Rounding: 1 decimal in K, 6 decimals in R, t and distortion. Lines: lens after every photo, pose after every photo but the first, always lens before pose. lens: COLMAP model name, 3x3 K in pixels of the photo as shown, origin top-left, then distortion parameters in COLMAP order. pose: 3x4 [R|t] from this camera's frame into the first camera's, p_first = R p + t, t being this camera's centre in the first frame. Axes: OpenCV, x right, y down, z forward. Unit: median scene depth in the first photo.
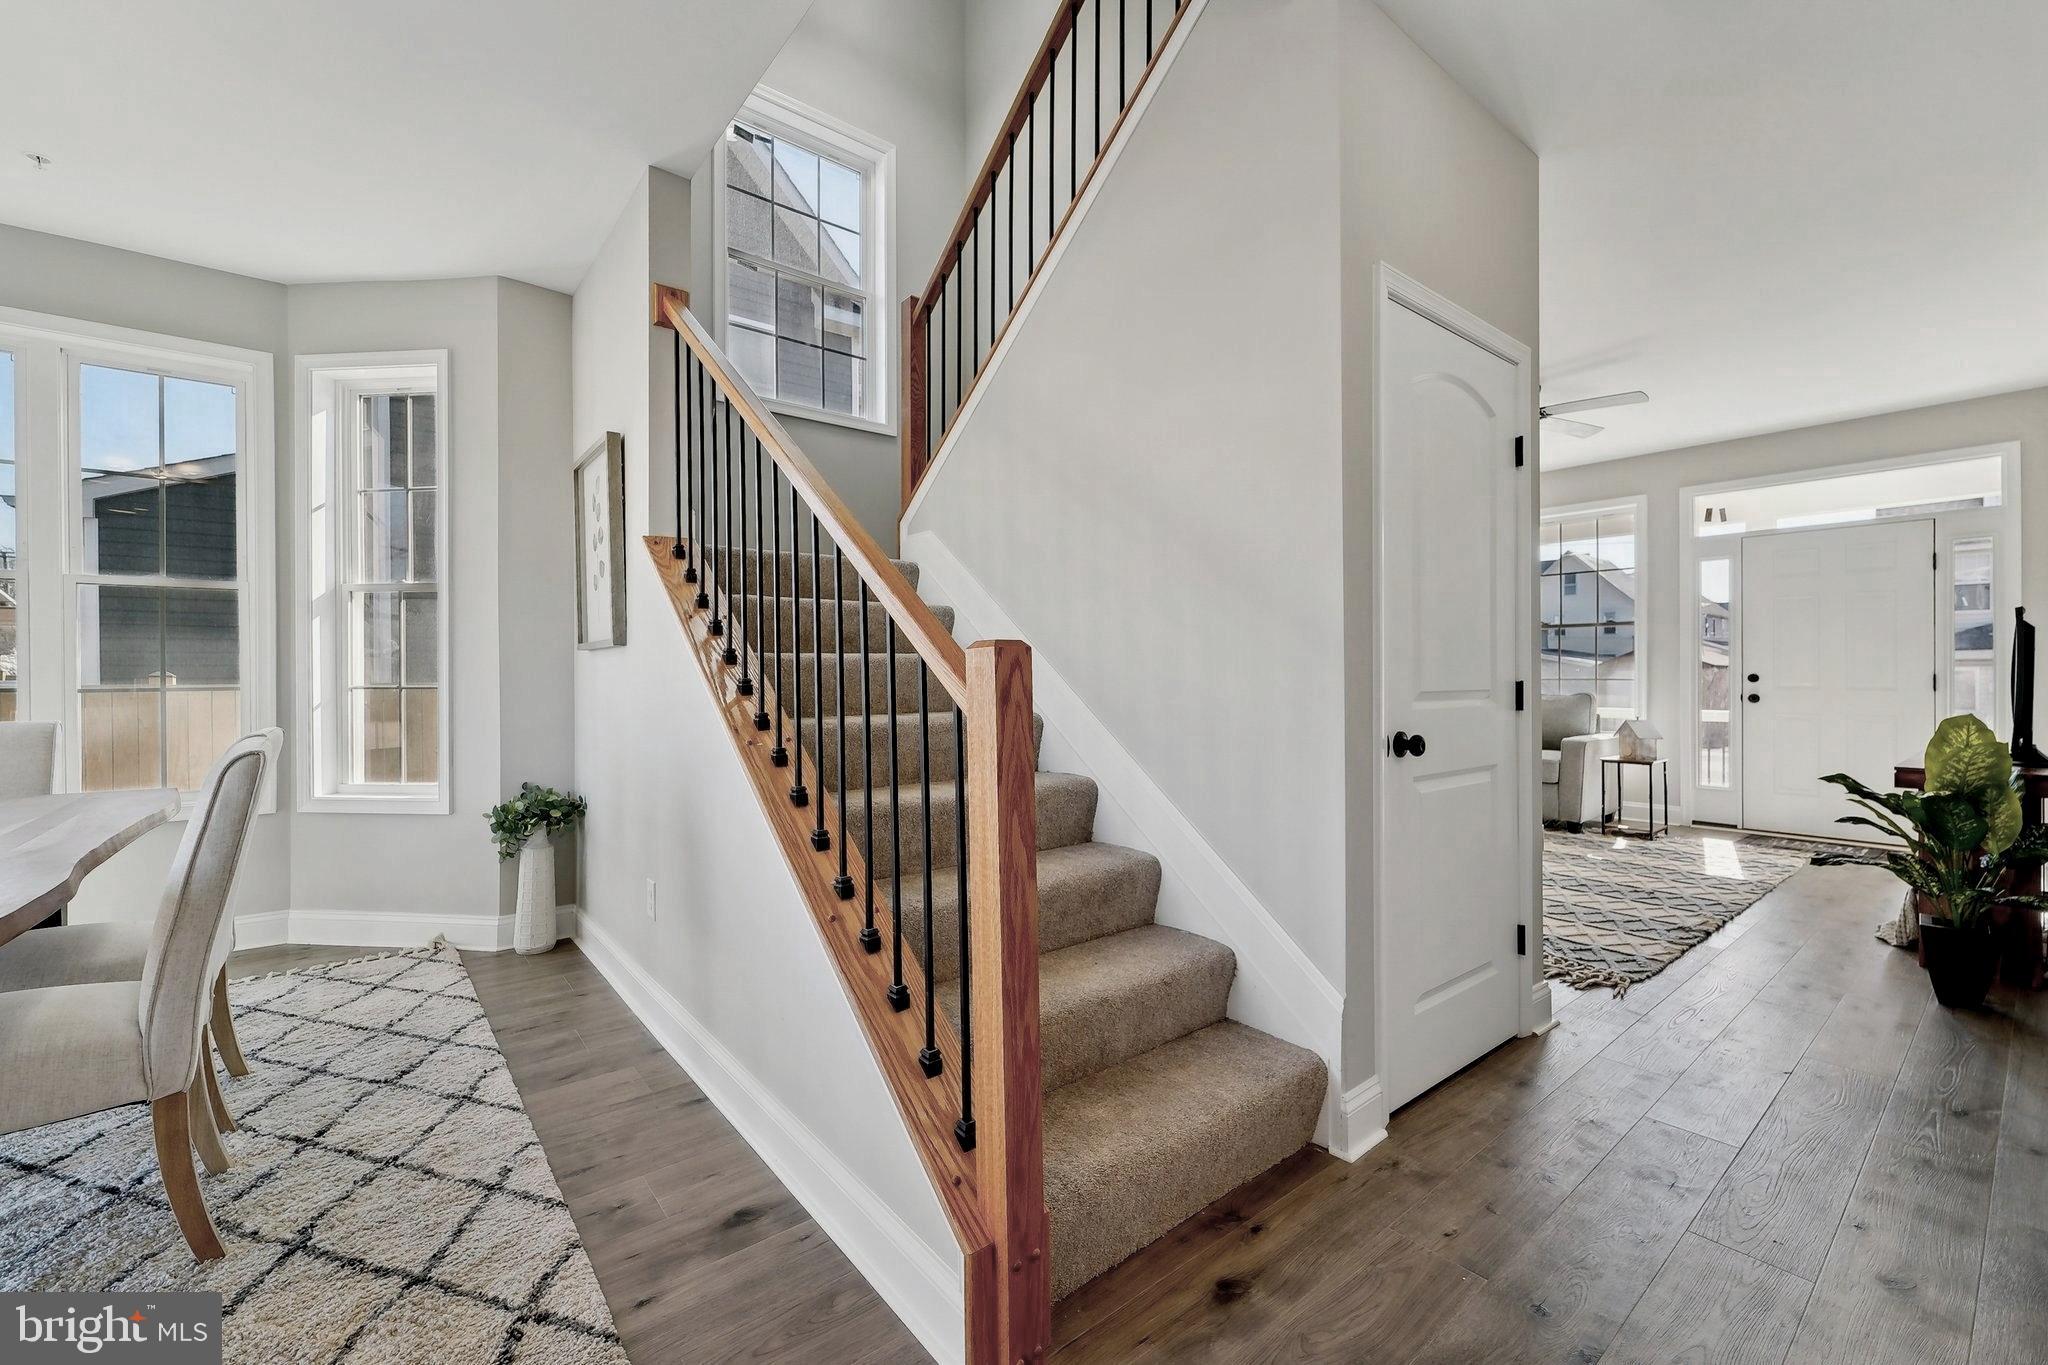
lens RADIAL K [[841.6, 0, 1015.0], [0, 841.6, 674.3], [0, 0, 1]] dist [-0.001160, -0.000250]
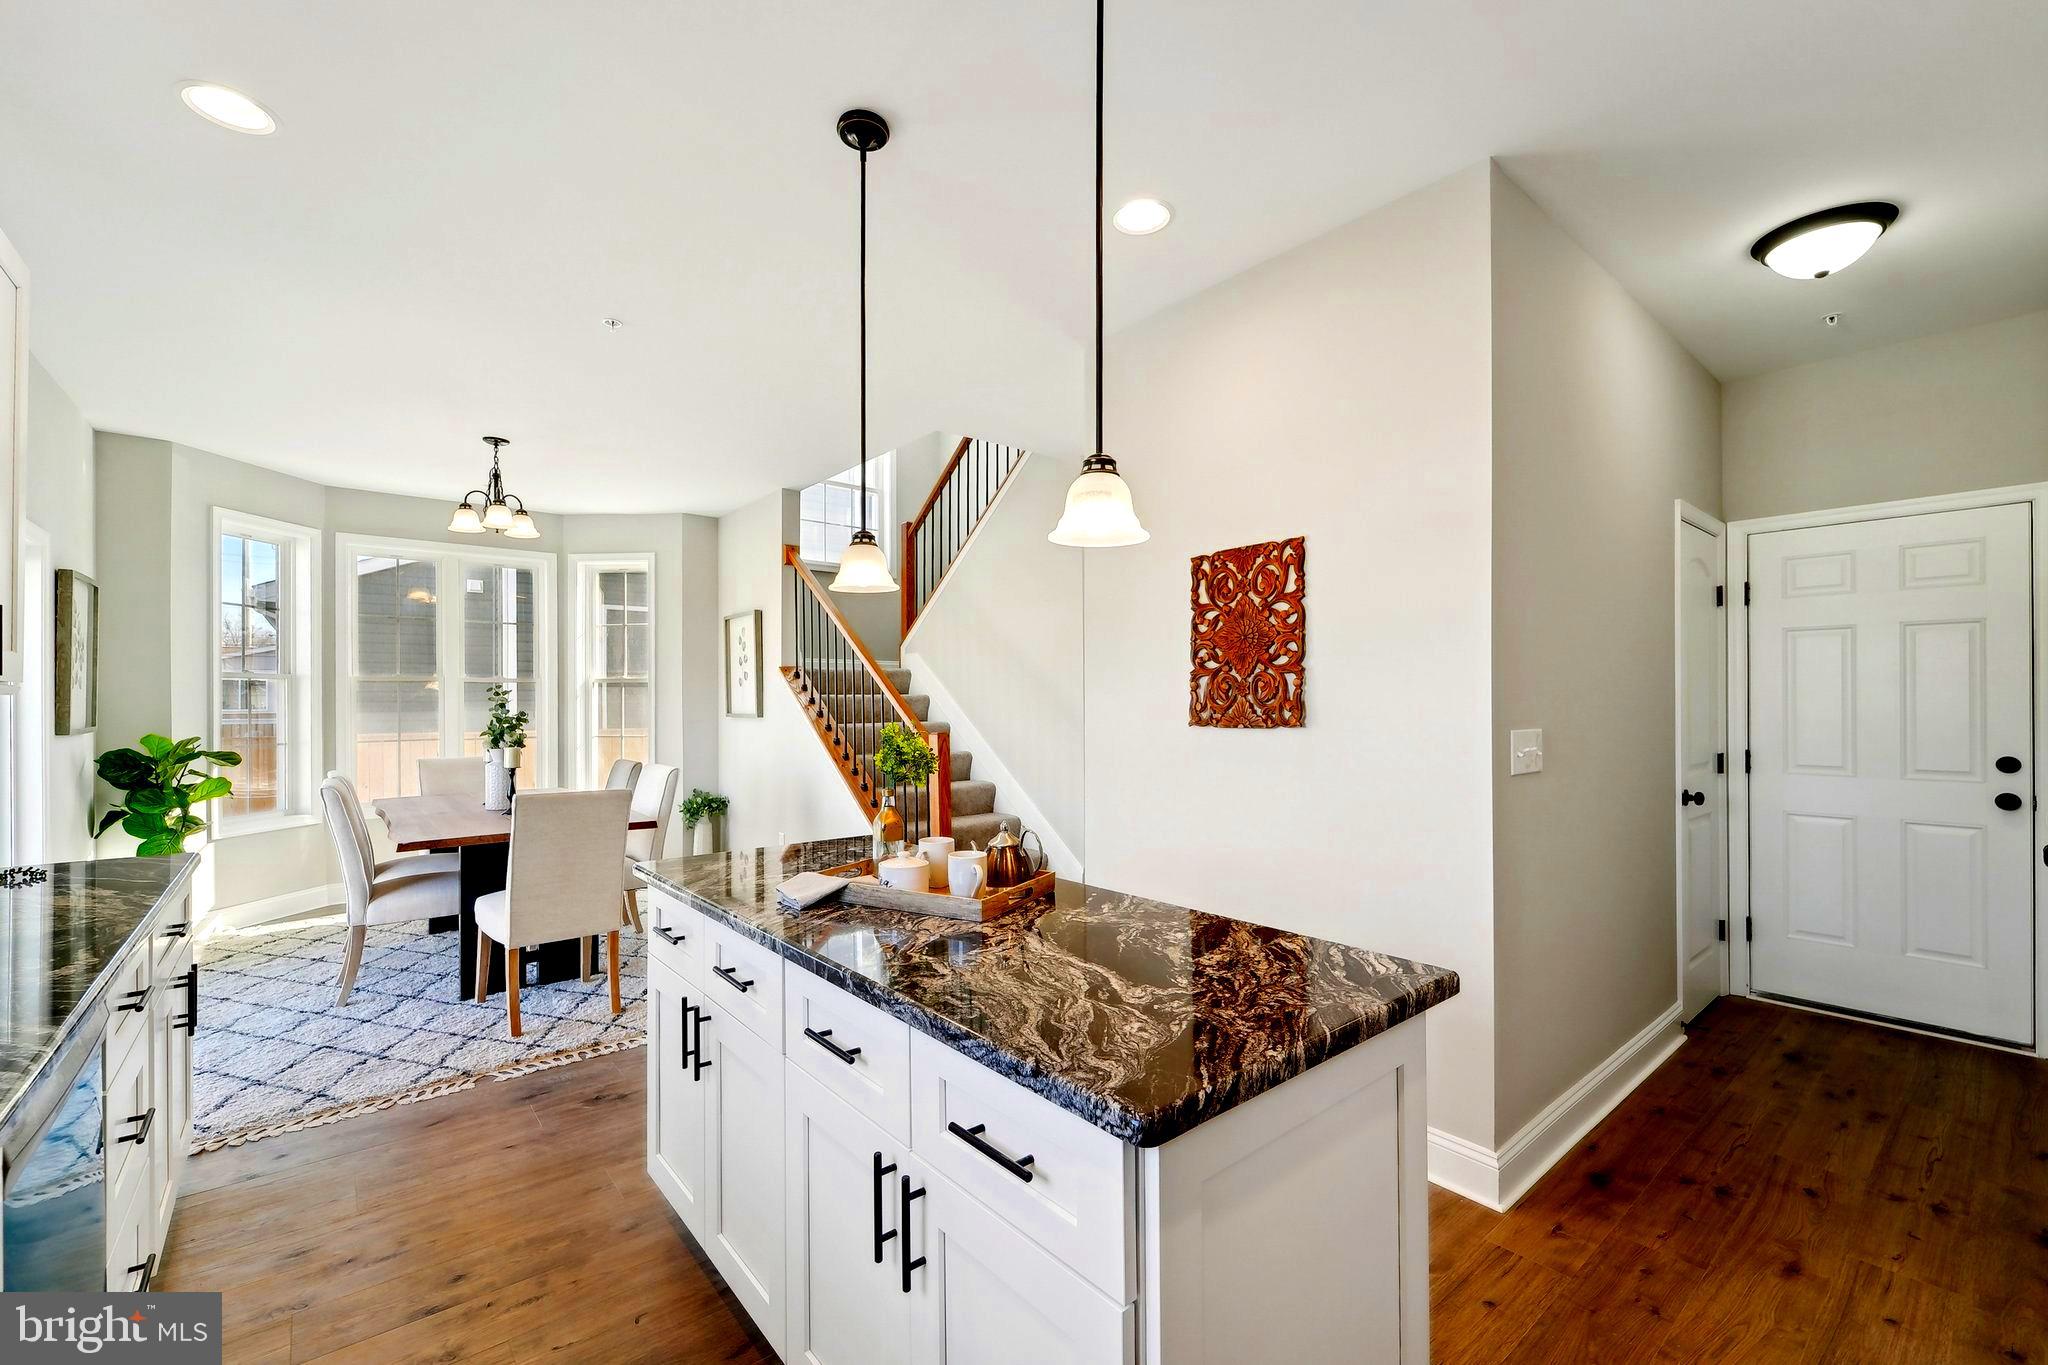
lens RADIAL K [[841.6, 0, 1027.5], [0, 841.6, 693.6], [0, 0, 1]] dist [-0.001160, -0.000250]
pose [[0.999727, 0.001341, 0.023315, 0.100845], [-0.001080, 0.999937, -0.011202, -0.059436], [-0.023329, 0.011174, 0.999665, -0.874028]]
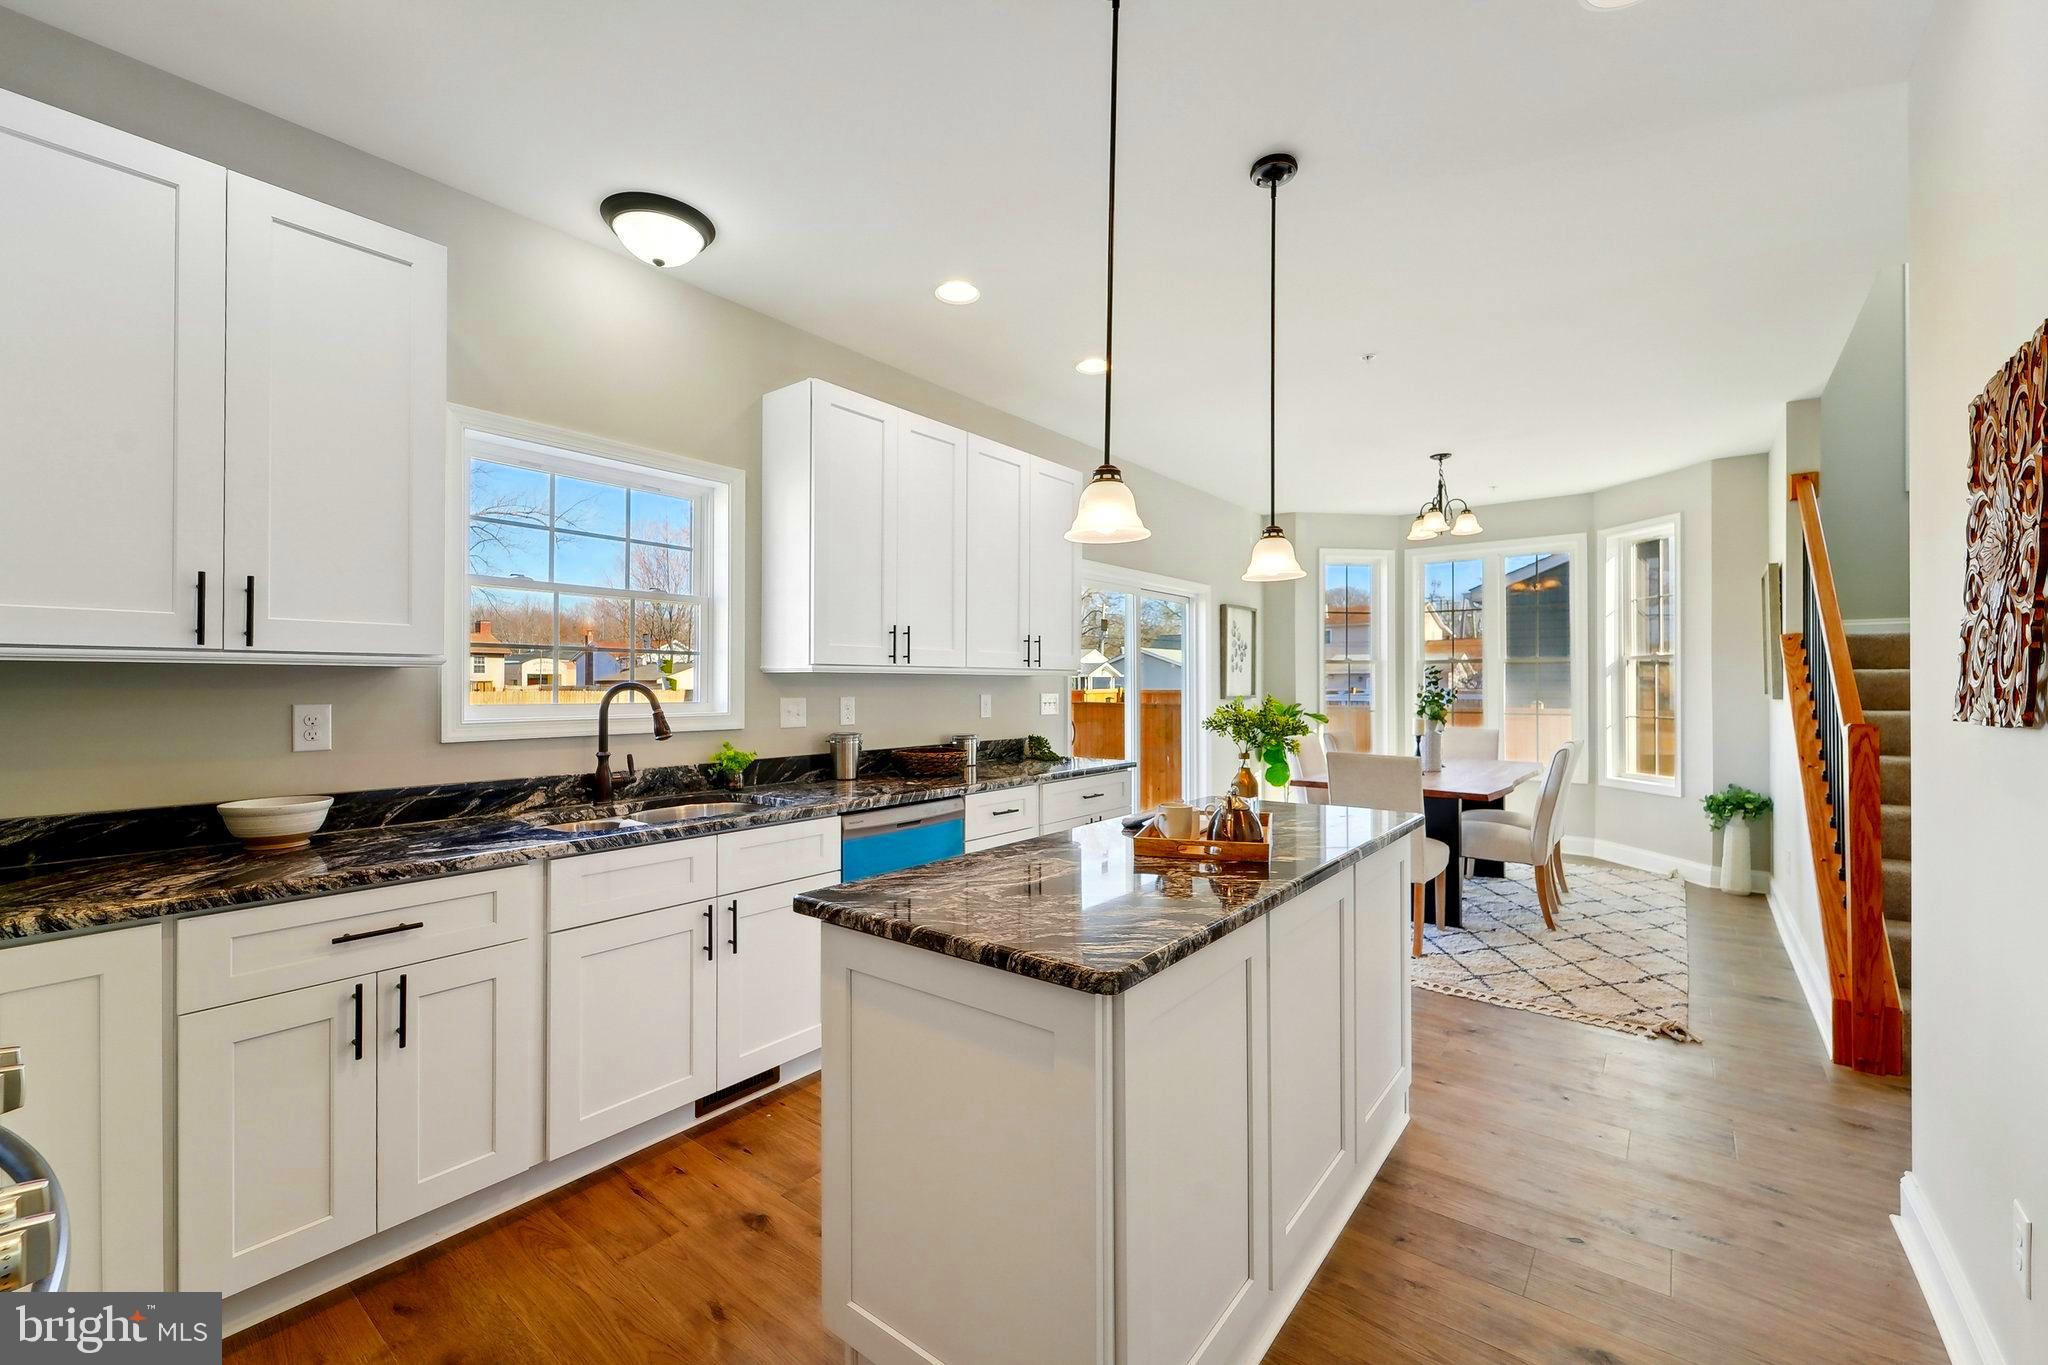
lens RADIAL K [[841.6, 0, 1038.3], [0, 841.6, 675.5], [0, 0, 1]] dist [-0.001160, -0.000250]
pose [[0.241154, -0.004937, -0.970474, 0.620008], [-0.002928, 0.999979, -0.005815, -0.057735], [0.970483, 0.004244, 0.241134, -0.614336]]
